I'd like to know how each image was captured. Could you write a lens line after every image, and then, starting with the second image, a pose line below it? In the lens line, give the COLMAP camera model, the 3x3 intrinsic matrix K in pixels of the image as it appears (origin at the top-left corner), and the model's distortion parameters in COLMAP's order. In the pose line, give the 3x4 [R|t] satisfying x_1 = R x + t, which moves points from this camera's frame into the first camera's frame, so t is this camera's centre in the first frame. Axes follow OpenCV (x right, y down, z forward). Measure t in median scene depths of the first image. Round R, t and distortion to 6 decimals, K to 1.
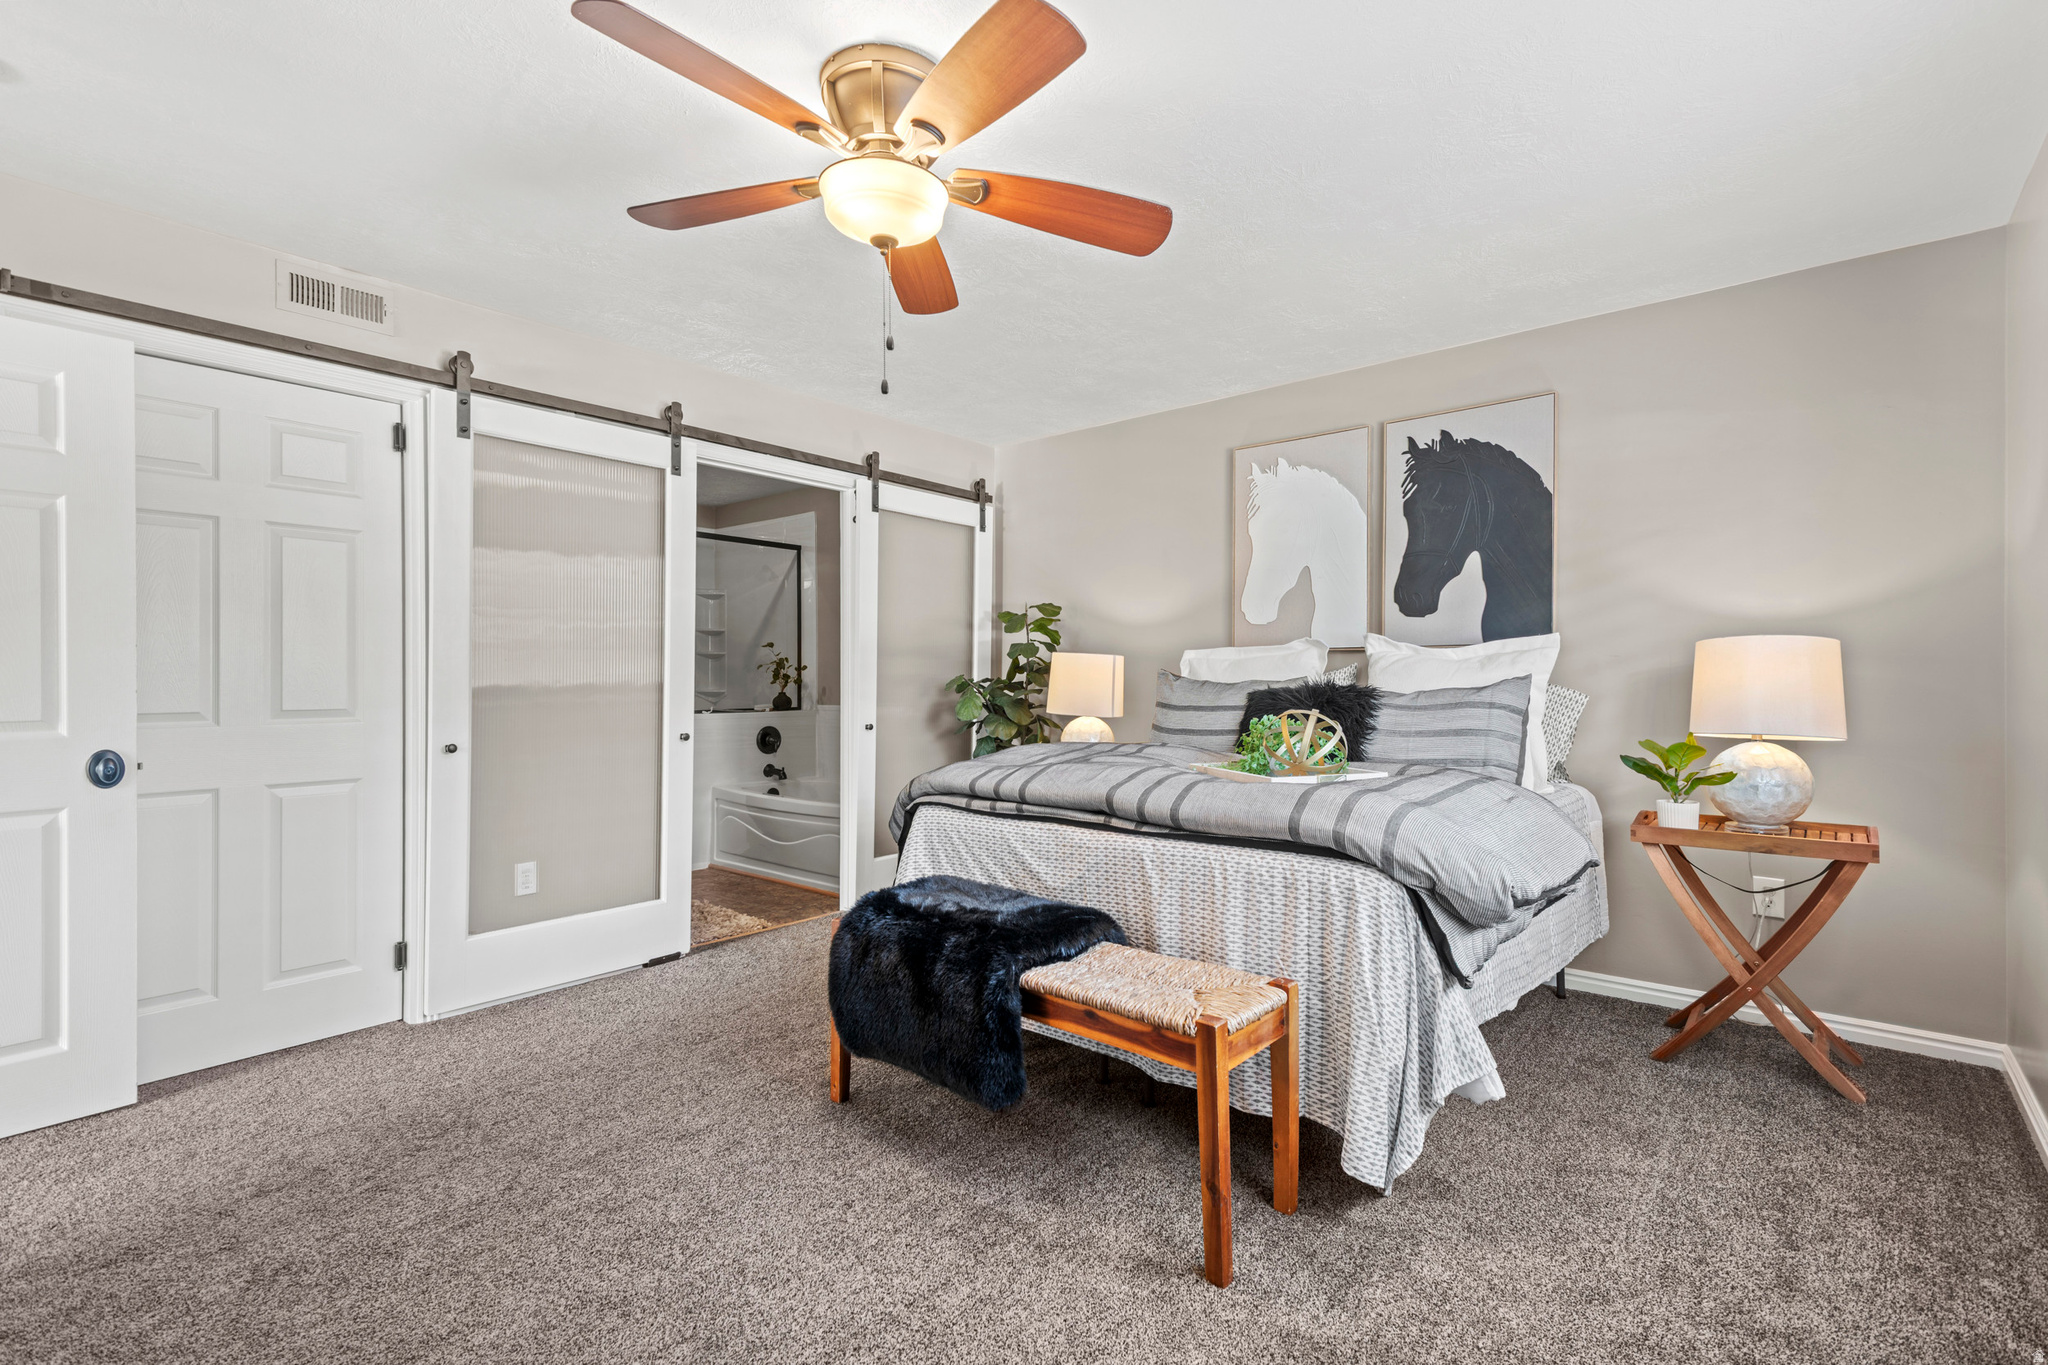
lens RADIAL K [[930.8, 0, 1025.1], [0, 930.8, 678.1], [0, 0, 1]] dist [0.032630, -0.014462]
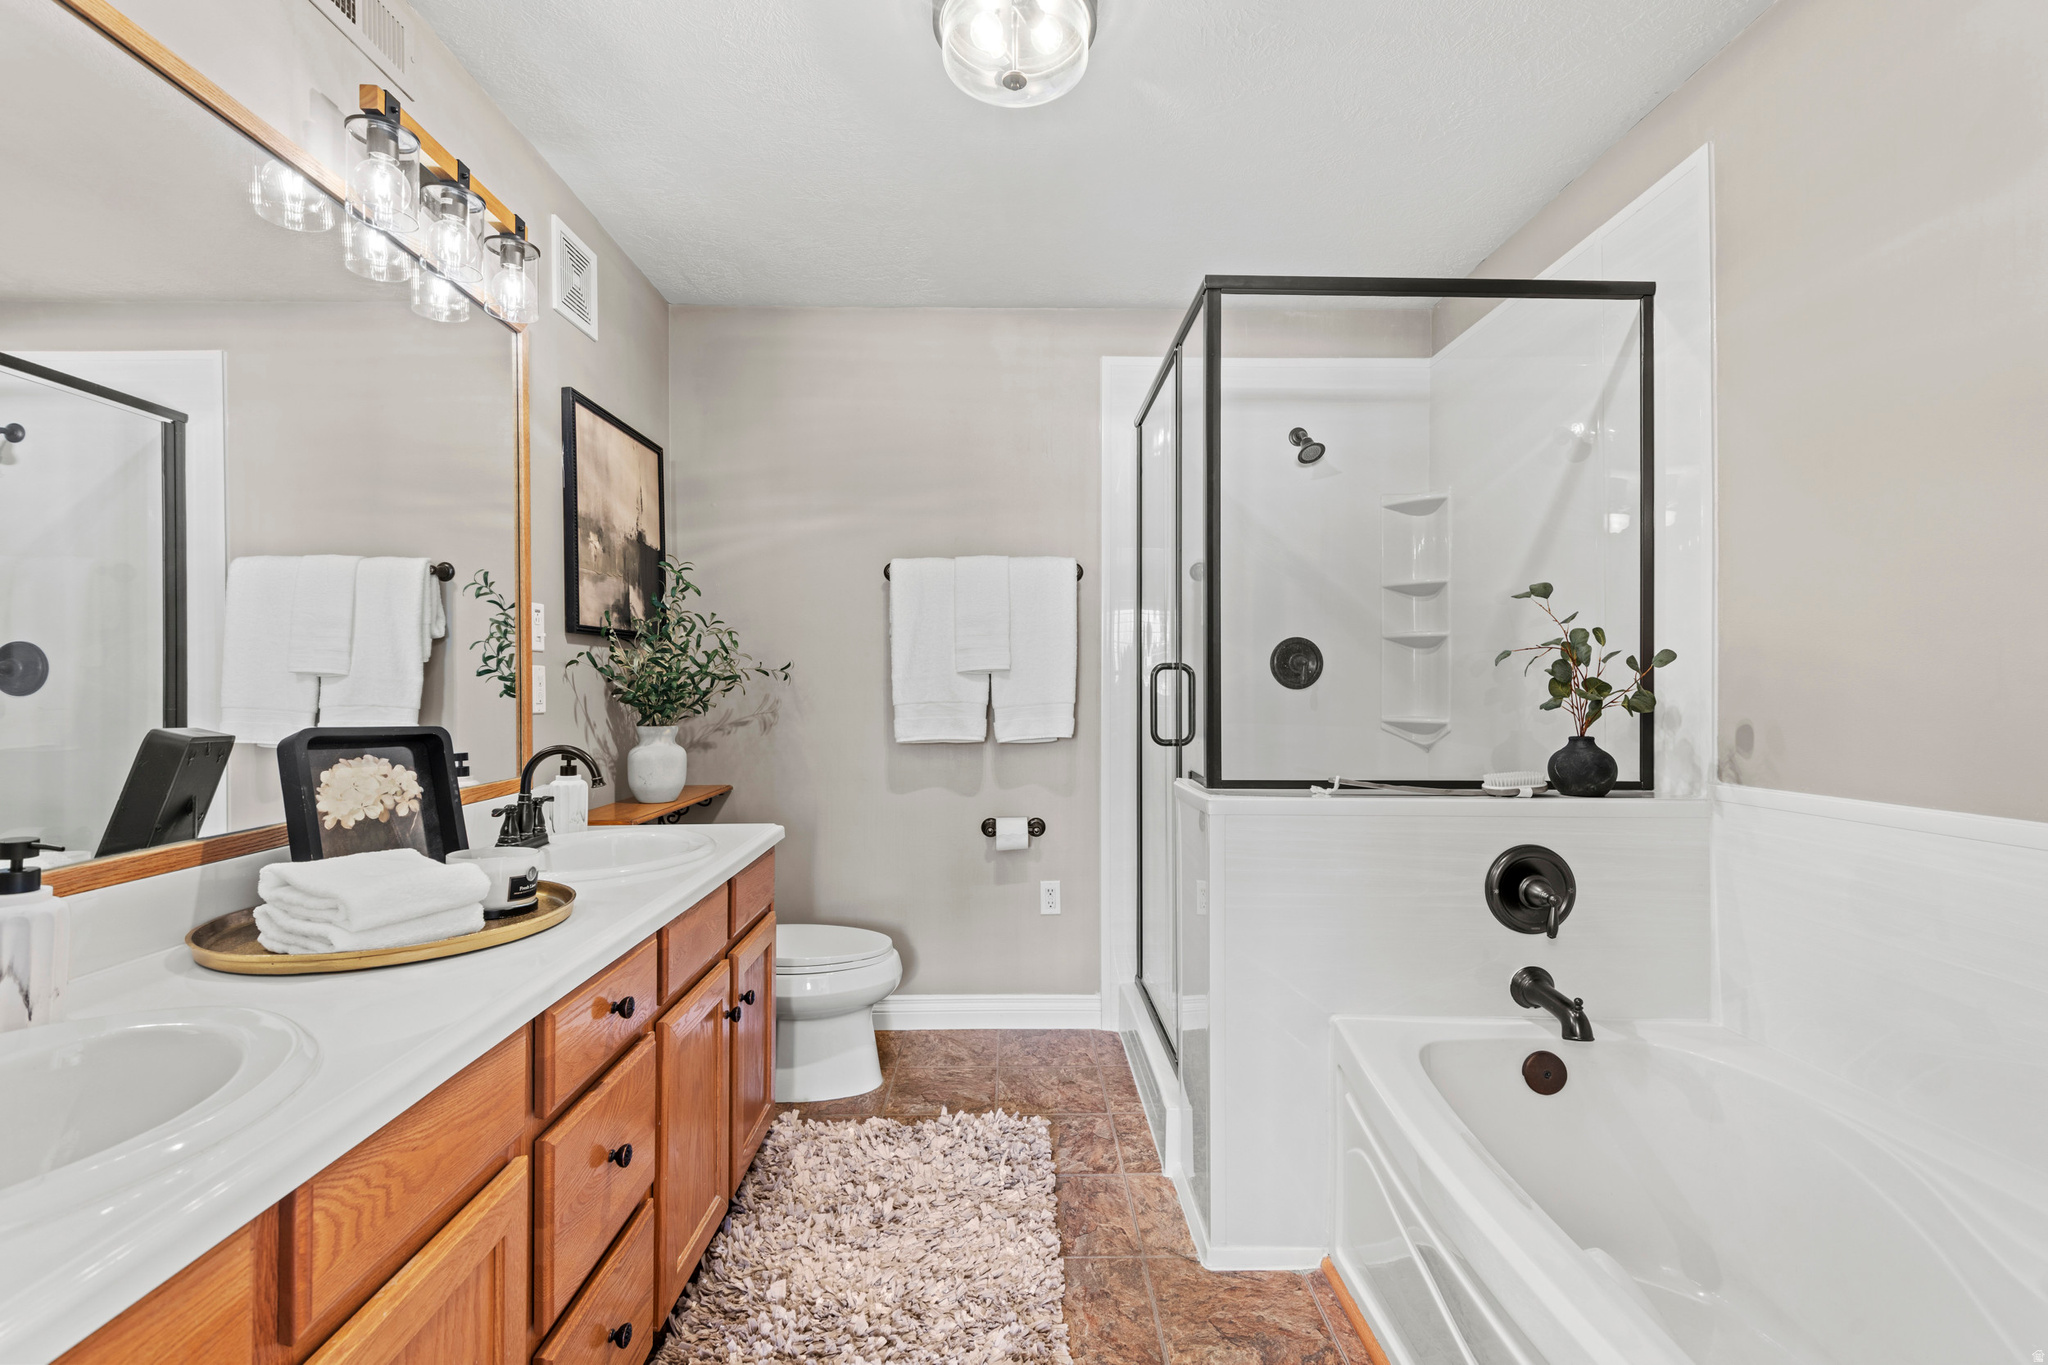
lens RADIAL K [[930.8, 0, 1016.8], [0, 930.8, 678.9], [0, 0, 1]] dist [0.032630, -0.014462]
pose [[0.670488, -0.000436, -0.741920, -0.151797], [-0.006971, 0.999952, -0.006887, -0.000932], [0.741888, 0.009789, 0.670453, 0.641801]]
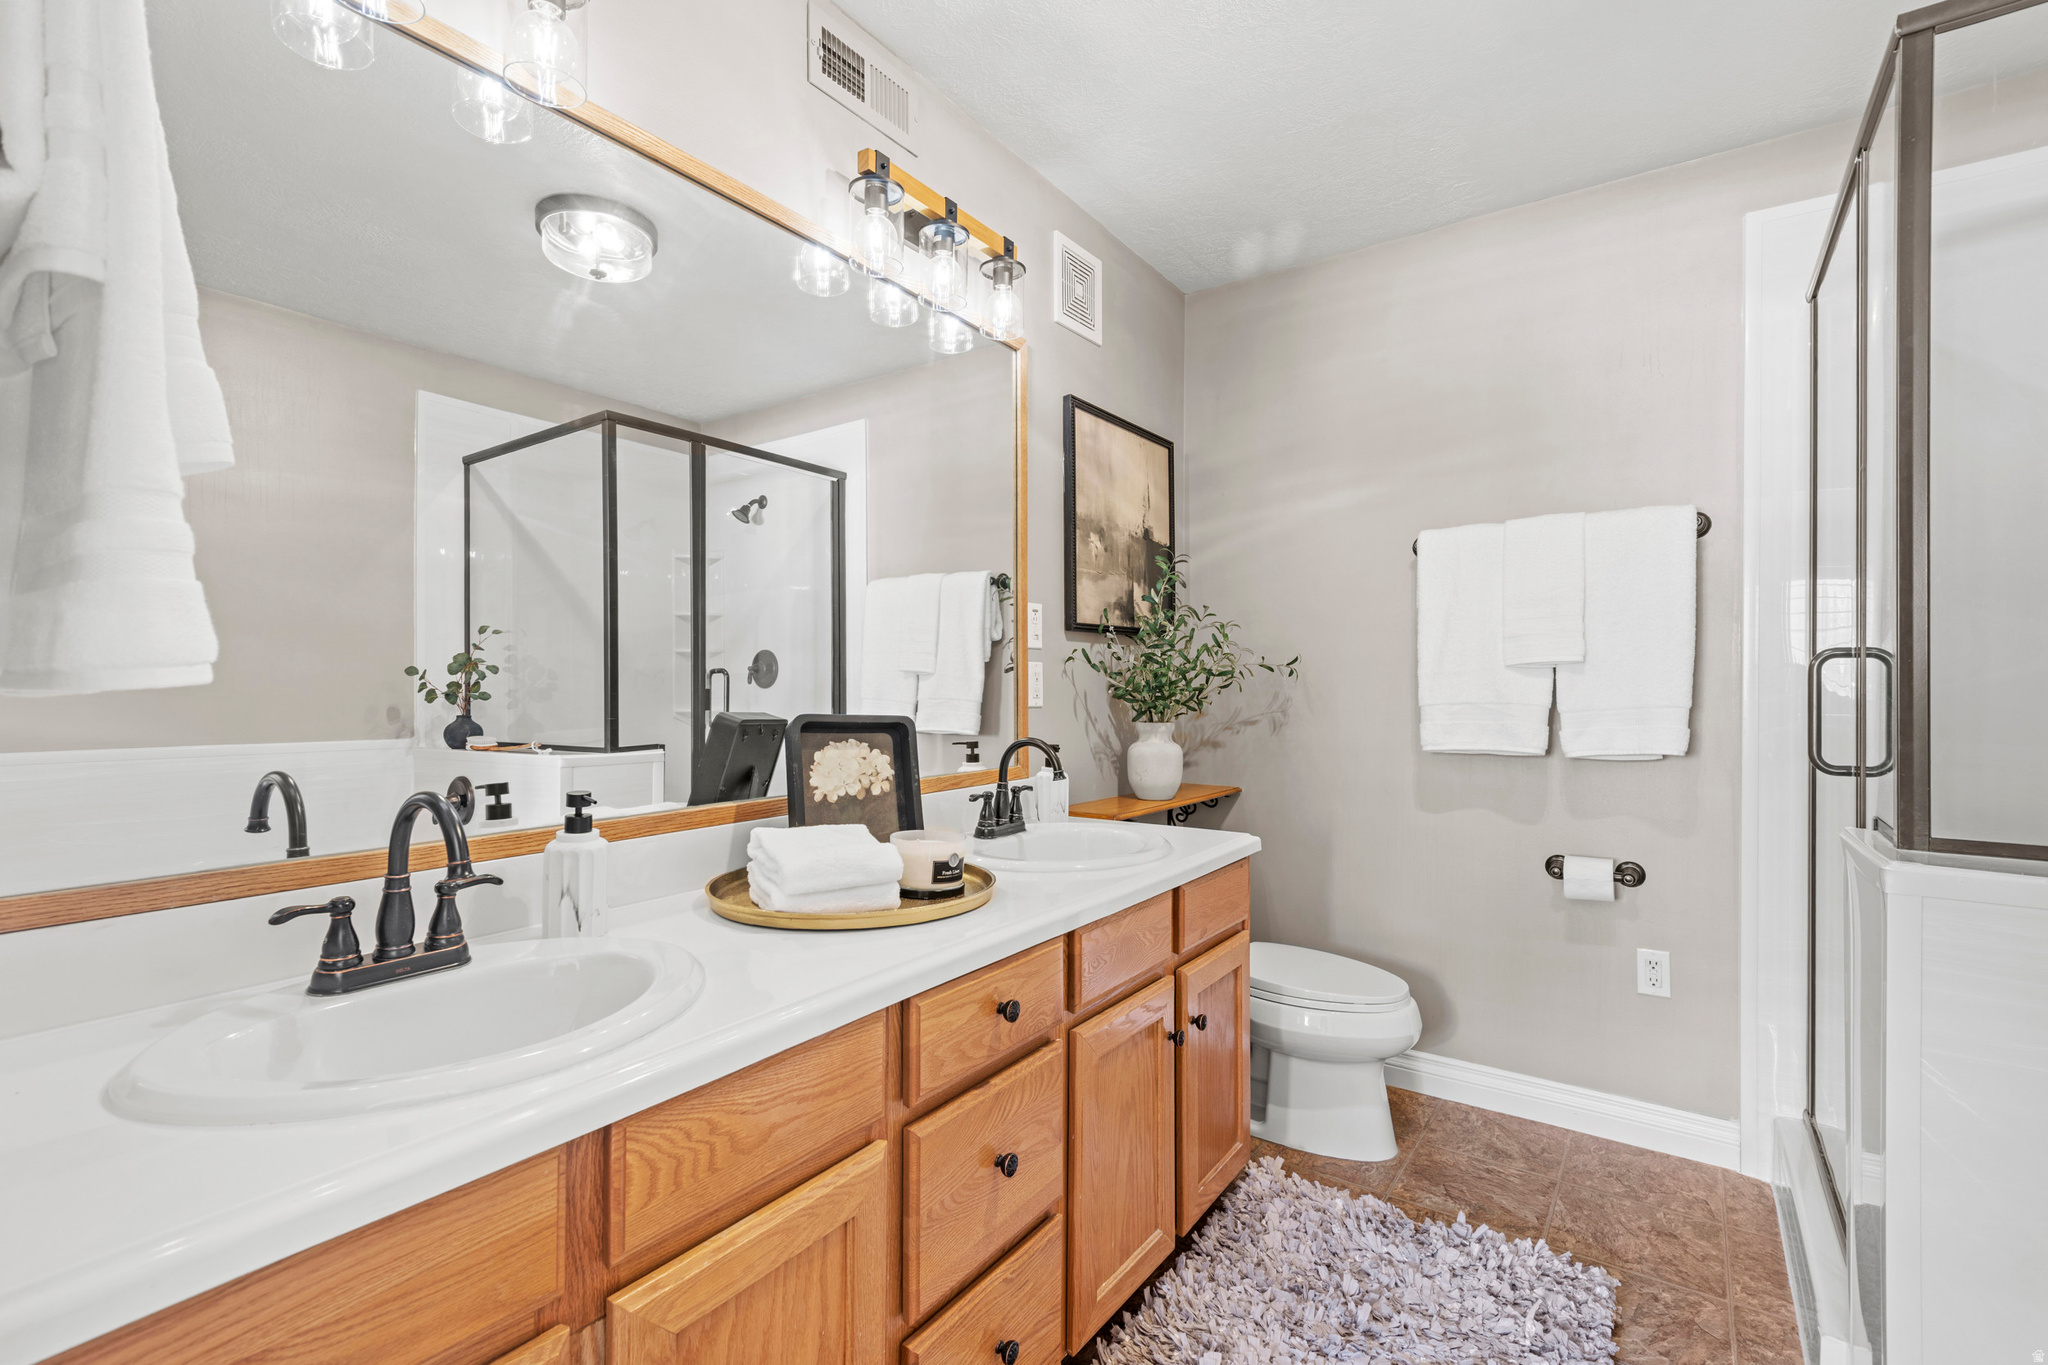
lens RADIAL K [[930.8, 0, 1020.2], [0, 930.8, 683.4], [0, 0, 1]] dist [0.032630, -0.014462]
pose [[0.103772, 0.003248, -0.994596, -0.170089], [-0.009931, 0.999948, 0.002229, 0.001007], [0.994552, 0.009646, 0.103799, 0.717014]]
